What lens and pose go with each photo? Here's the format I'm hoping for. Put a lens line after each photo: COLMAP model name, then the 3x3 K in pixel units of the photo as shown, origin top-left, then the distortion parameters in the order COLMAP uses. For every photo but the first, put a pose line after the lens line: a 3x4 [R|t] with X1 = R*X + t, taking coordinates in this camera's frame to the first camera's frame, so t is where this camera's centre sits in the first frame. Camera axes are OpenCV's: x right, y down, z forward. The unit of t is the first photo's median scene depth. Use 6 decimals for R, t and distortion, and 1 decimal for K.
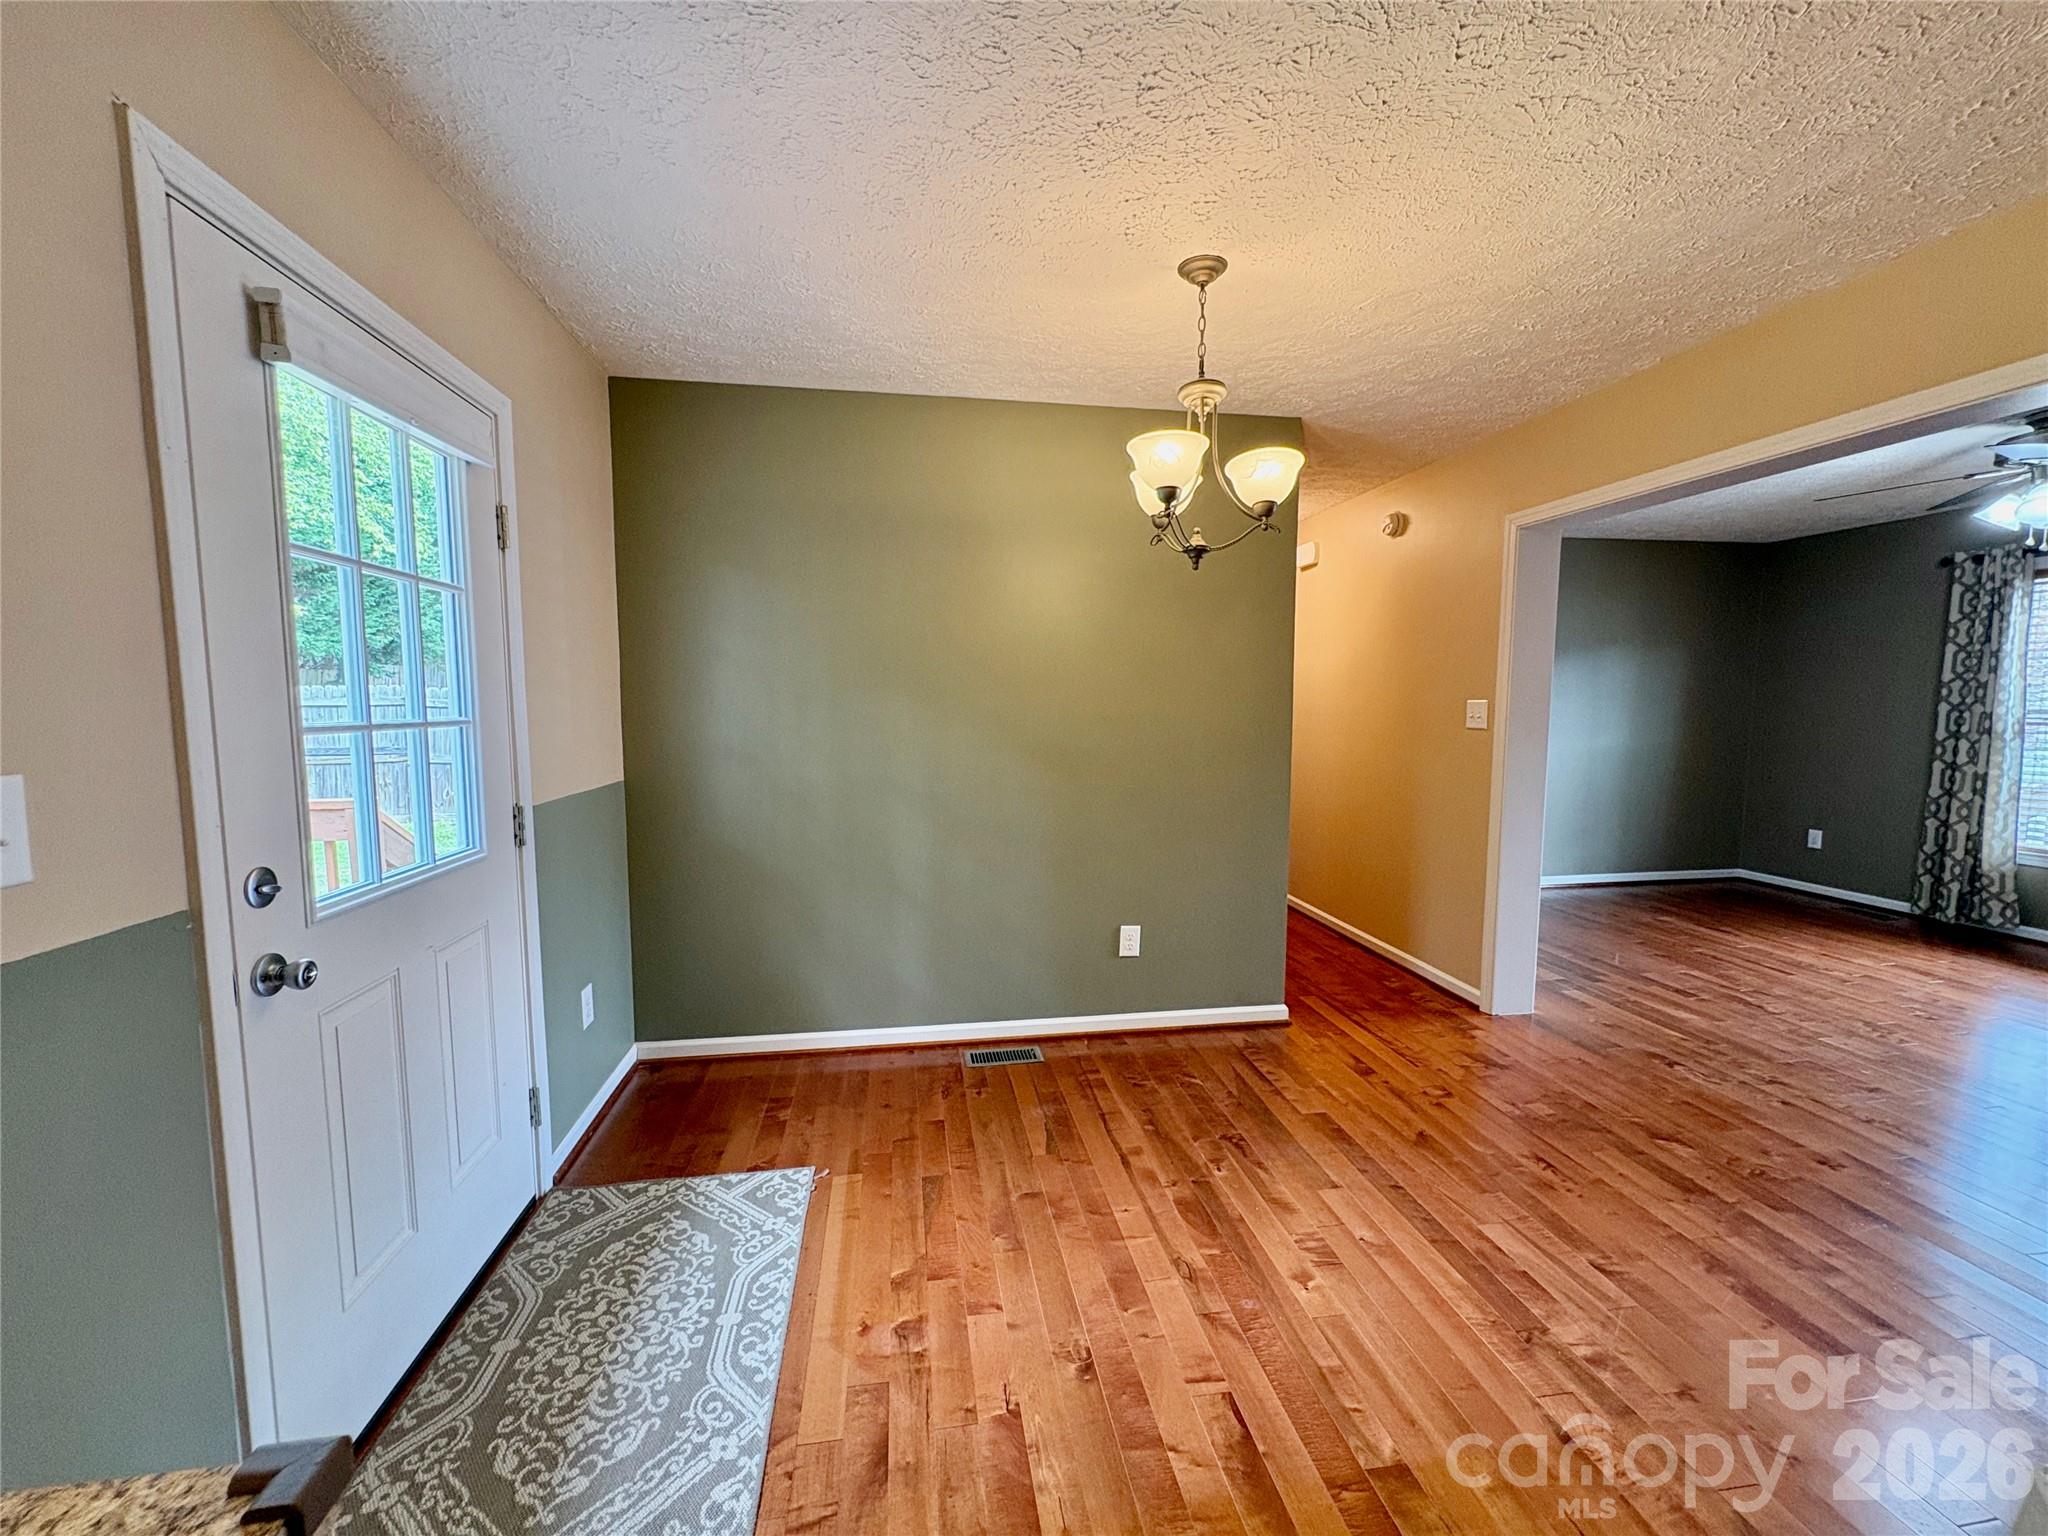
lens RADIAL K [[817.4, 0, 1025.5], [0, 817.4, 770.7], [0, 0, 1]] dist [0.000307, 0.000571]
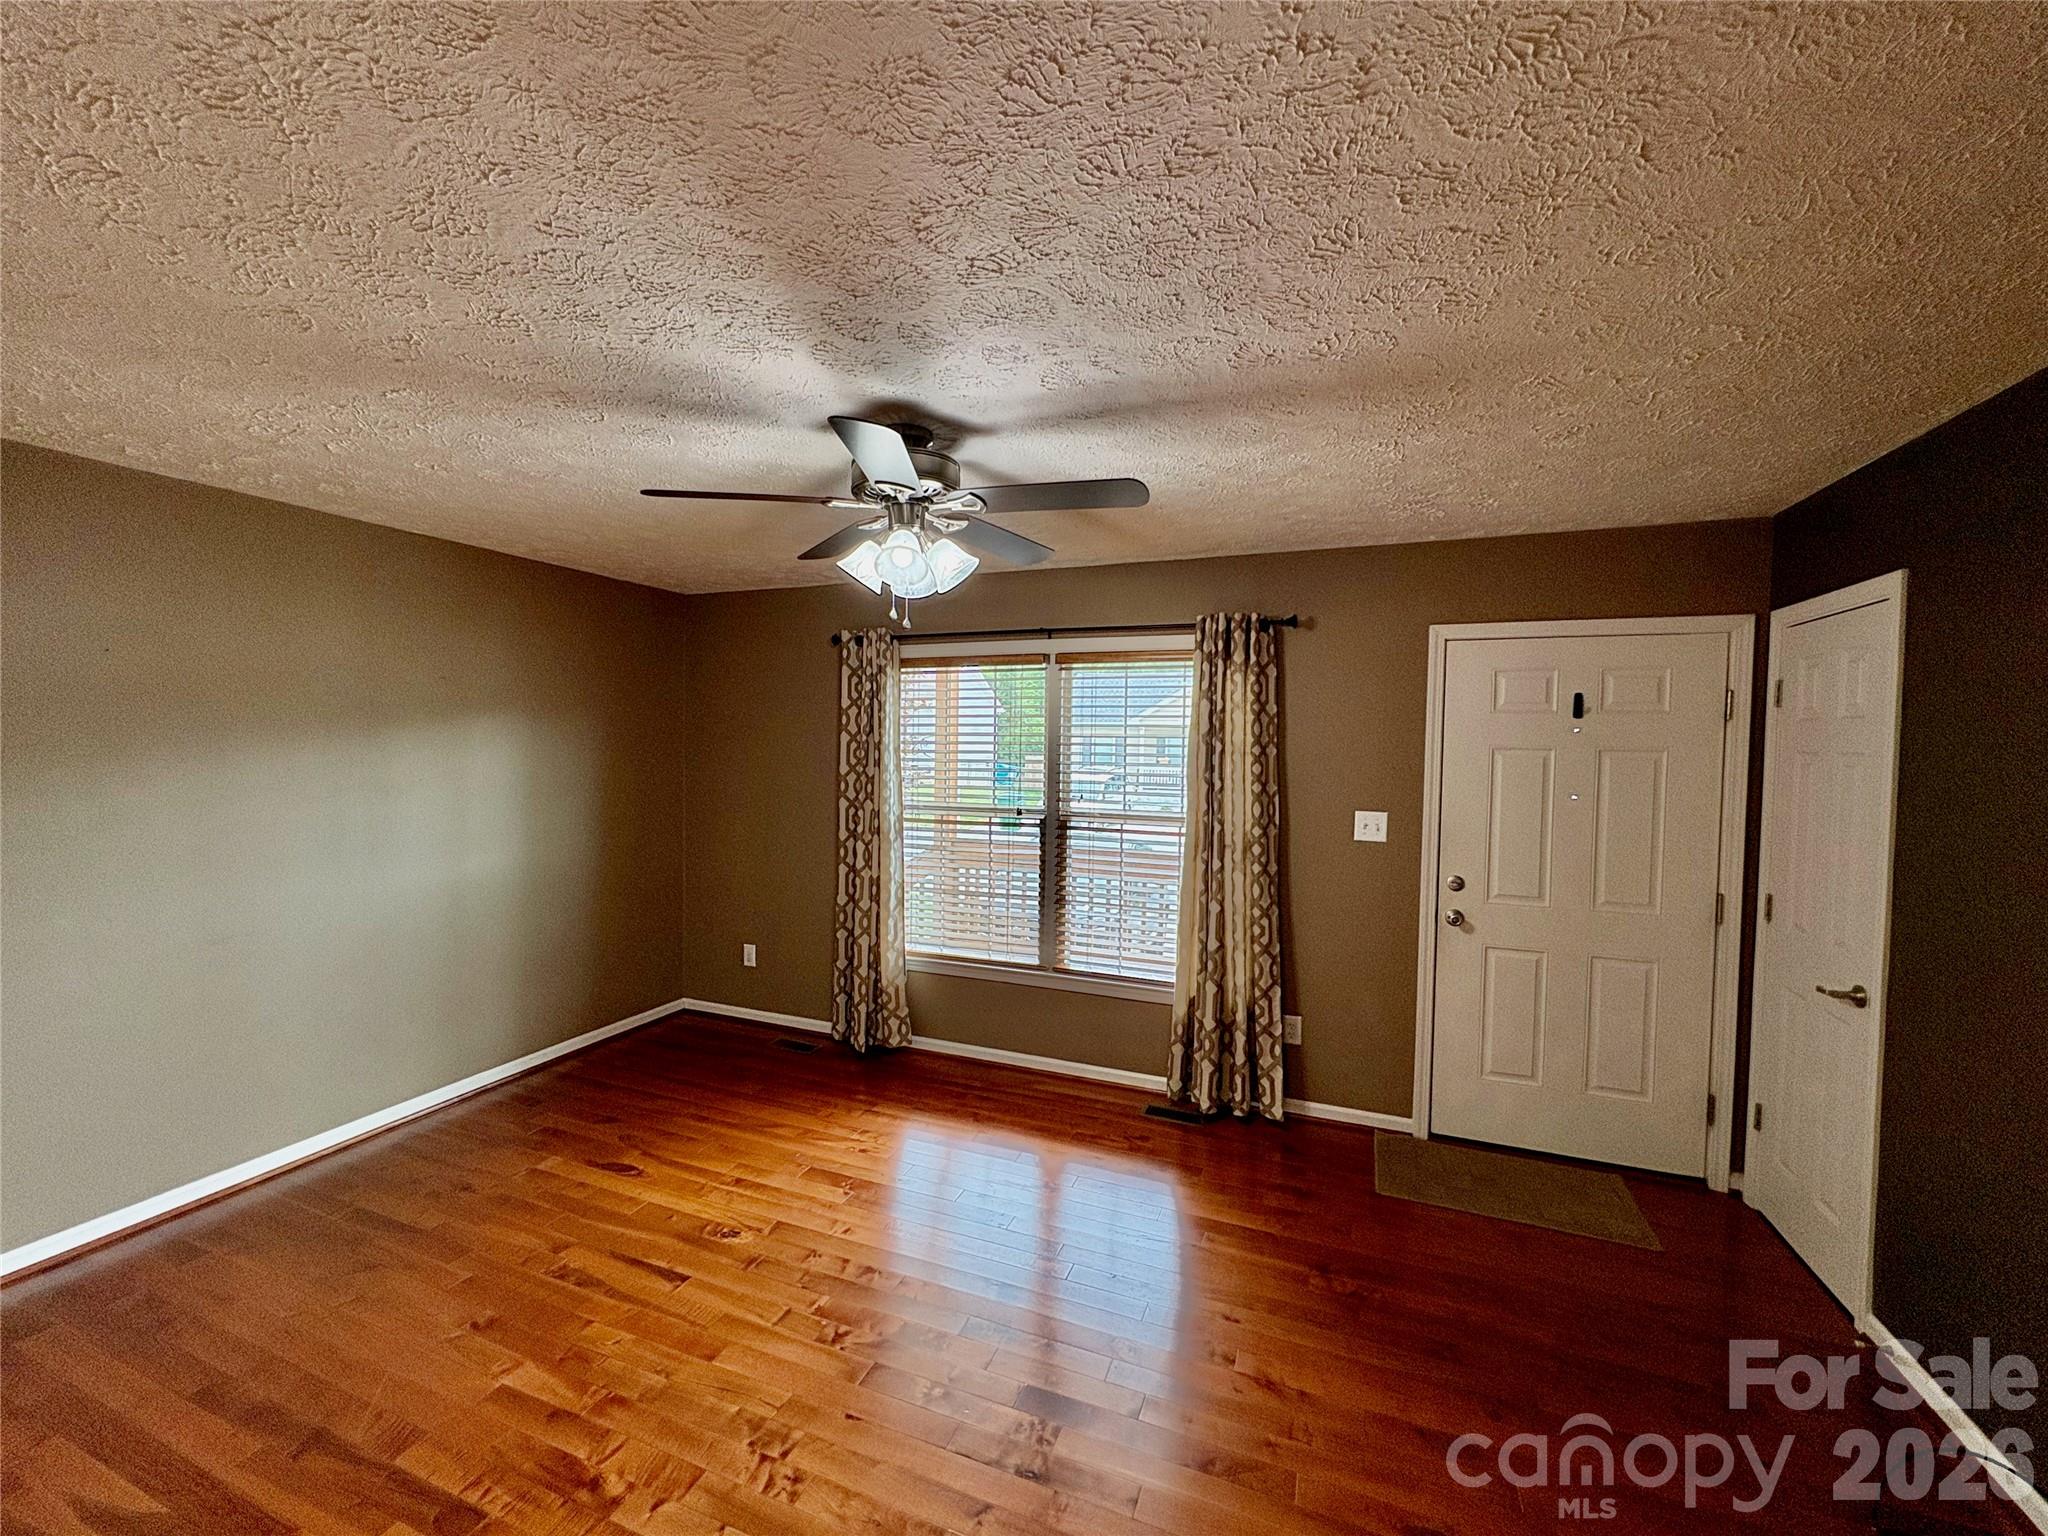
lens RADIAL K [[817.4, 0, 1025.5], [0, 817.4, 770.7], [0, 0, 1]] dist [0.000307, 0.000571]
pose [[0.511099, -0.020122, 0.859287, 0.488494], [0.060283, 0.998103, -0.012483, -0.094373], [-0.857406, 0.058180, 0.511342, 0.396973]]
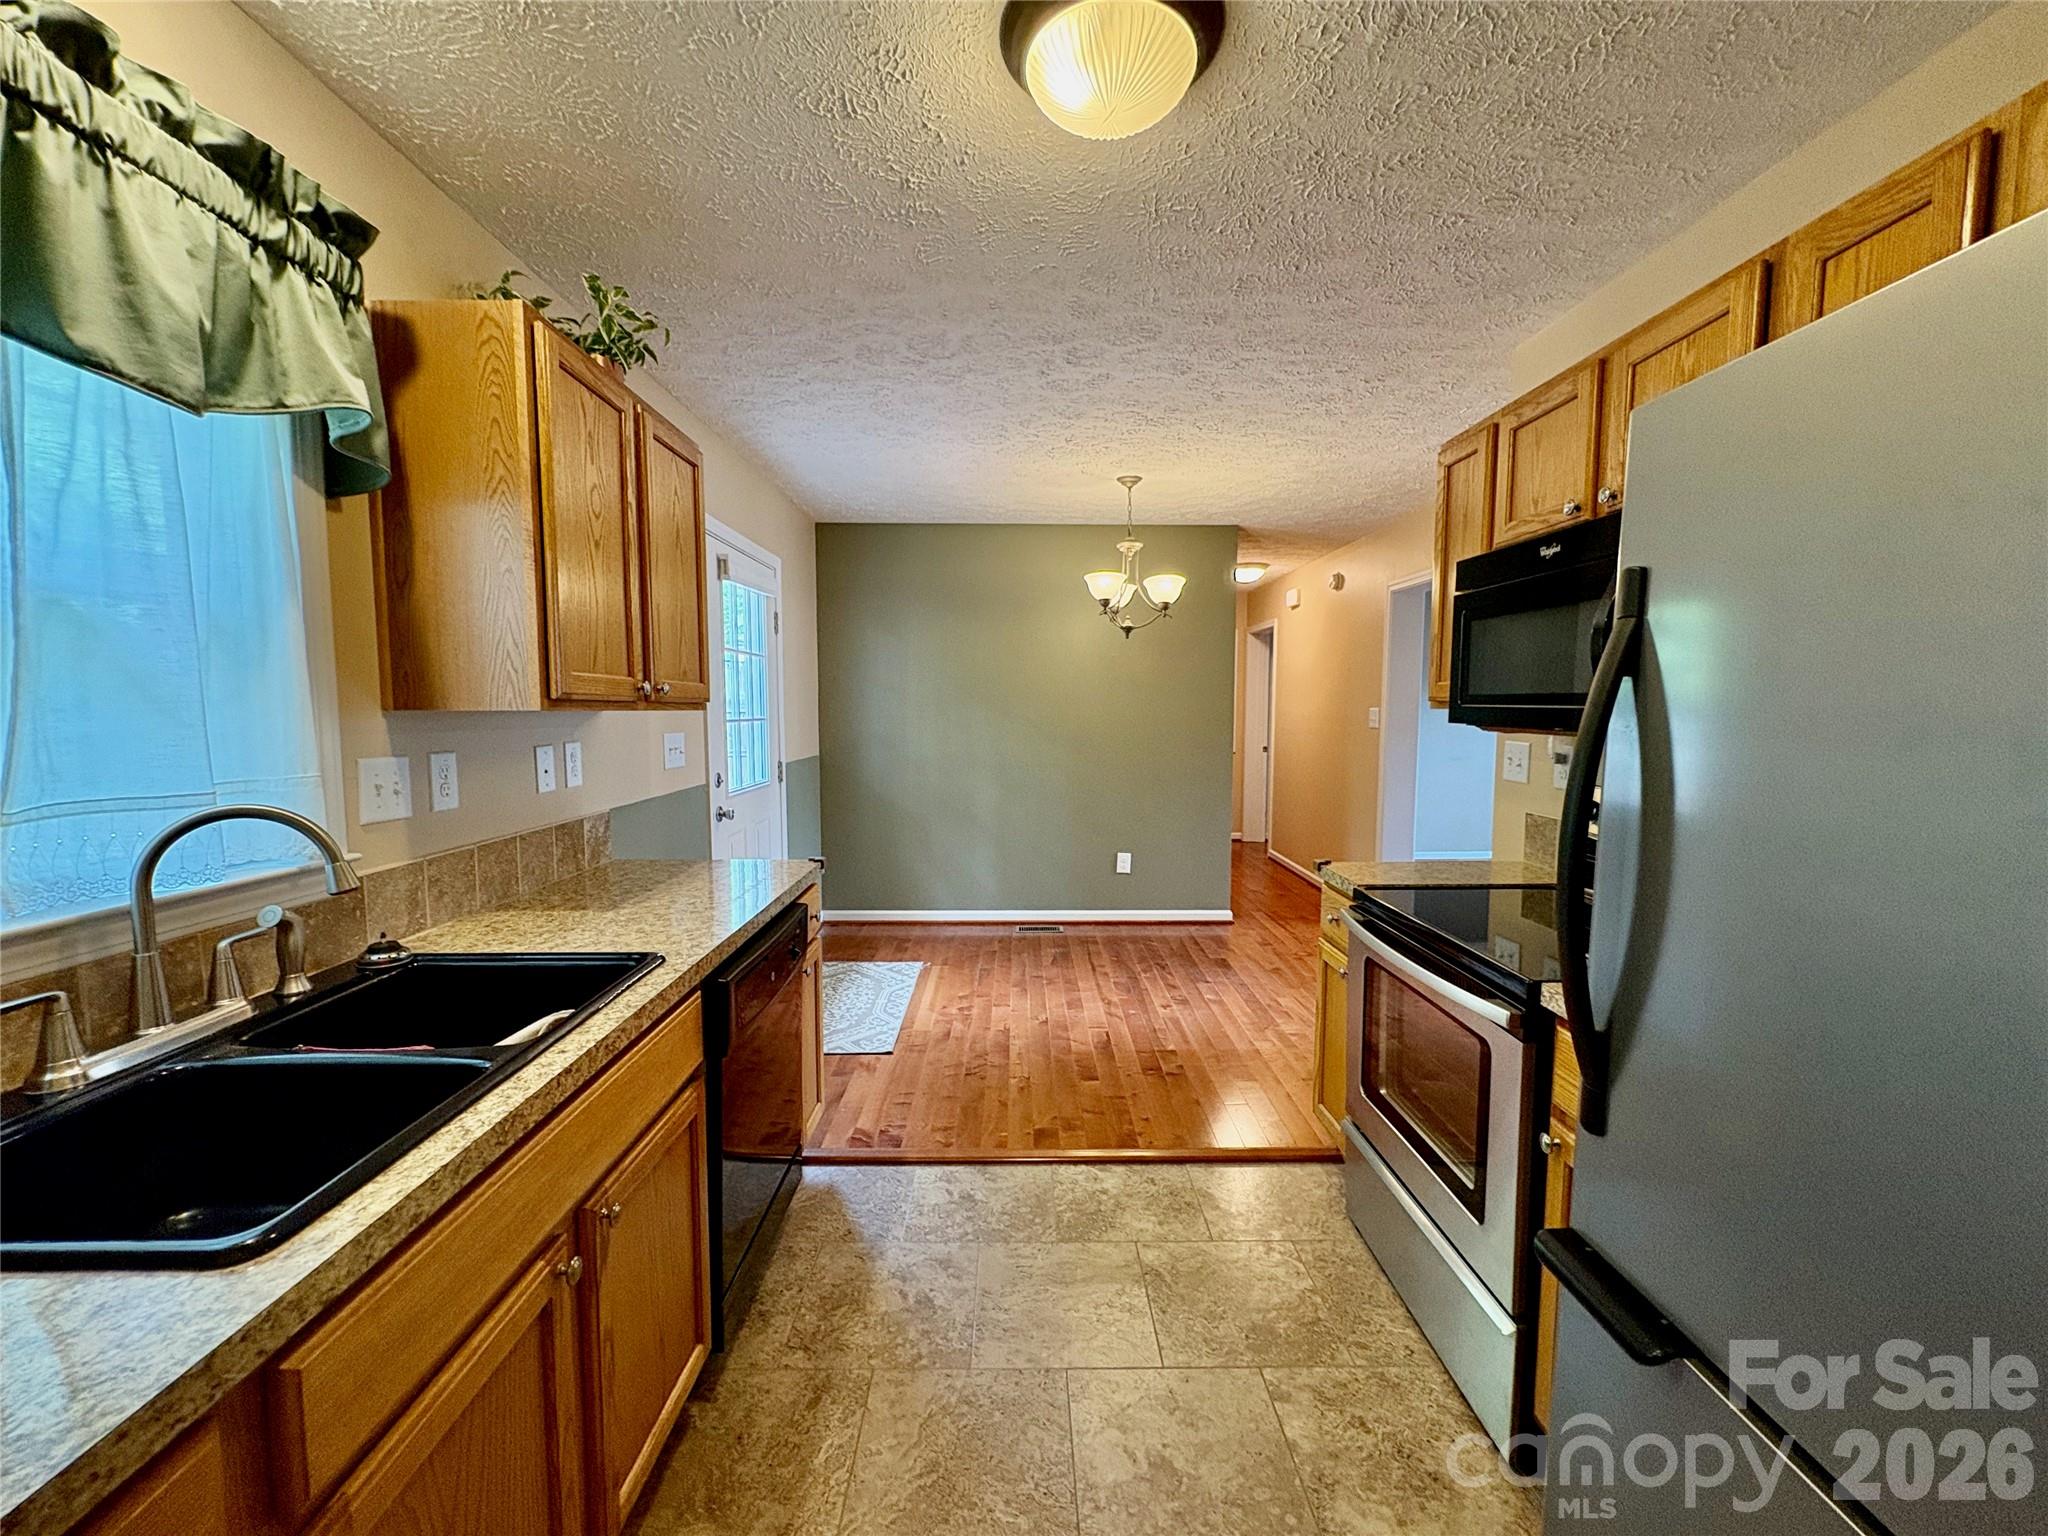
lens RADIAL K [[817.4, 0, 1025.5], [0, 817.4, 770.7], [0, 0, 1]] dist [0.000307, 0.000571]
pose [[0.989682, 0.011868, -0.142789, 0.116969], [-0.012696, 0.999907, -0.004889, 0.030818], [0.142718, 0.006651, 0.989741, -0.406993]]
